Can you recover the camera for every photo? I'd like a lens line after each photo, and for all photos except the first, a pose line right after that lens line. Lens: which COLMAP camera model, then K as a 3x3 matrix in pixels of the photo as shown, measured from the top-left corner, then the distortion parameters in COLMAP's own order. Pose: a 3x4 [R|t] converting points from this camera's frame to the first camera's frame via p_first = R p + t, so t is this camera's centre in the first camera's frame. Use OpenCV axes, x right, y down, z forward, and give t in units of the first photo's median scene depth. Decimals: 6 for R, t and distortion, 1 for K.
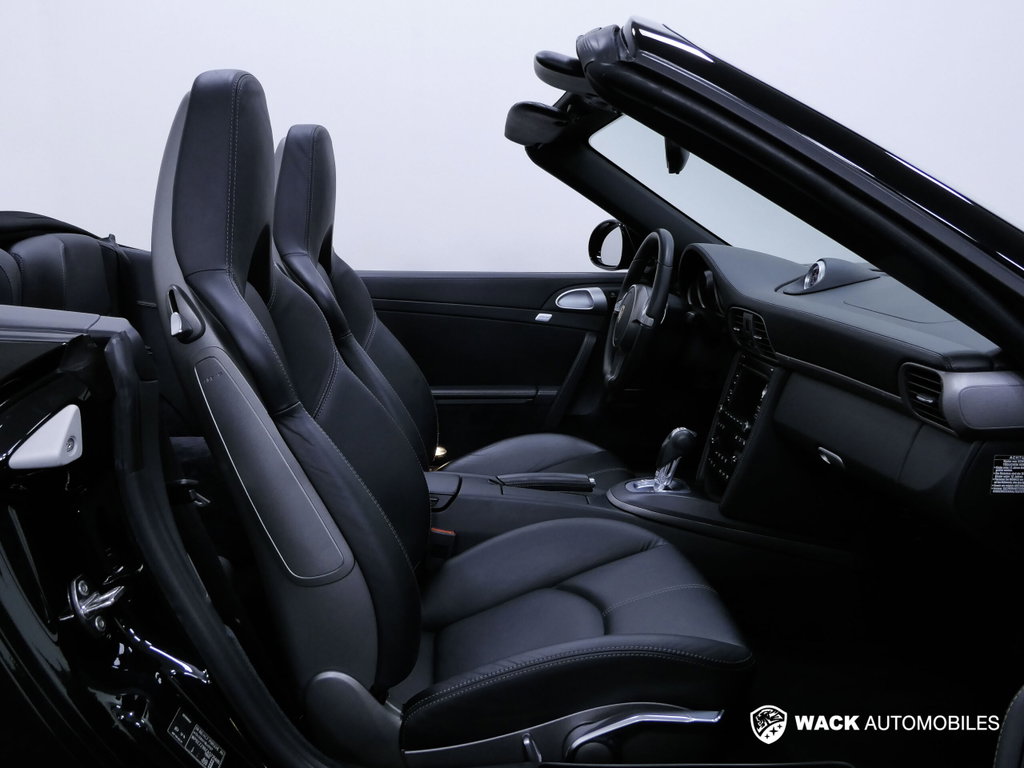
lens RADIAL K [[914.2, 0, 512.0], [0, 914.2, 384.0], [0, 0, 1]] dist [0.005183, -0.001369]
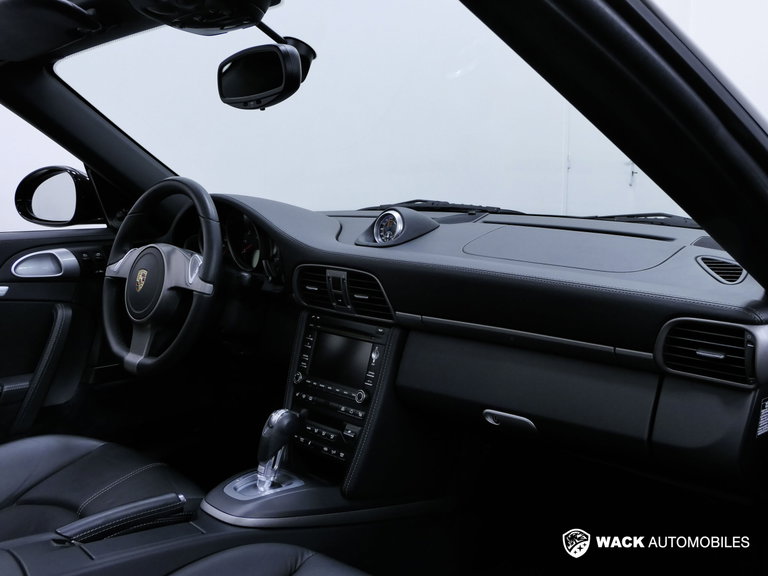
lens RADIAL K [[747.1, 0, 383.6], [0, 747.1, 304.0], [0, 0, 1]] dist [-0.004104, -0.001125]
pose [[0.732725, -0.113308, 0.671026, -0.199886], [0.114017, 0.992544, 0.043099, -0.068768], [-0.670906, 0.044928, 0.740180, 0.411950]]
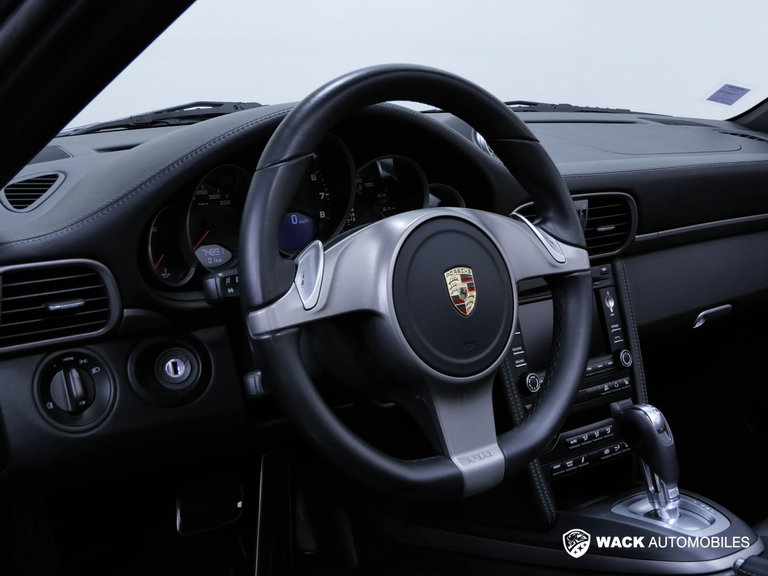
lens RADIAL K [[1089.8, 0, 384.0], [0, 1089.8, 288.0], [0, 0, 1]] dist [-0.016682, 0.004432]
pose [[-0.646994, -0.155392, 0.746494, -0.211831], [0.108843, 0.950167, 0.292124, -0.244189], [-0.754687, 0.270253, -0.597838, 1.515357]]
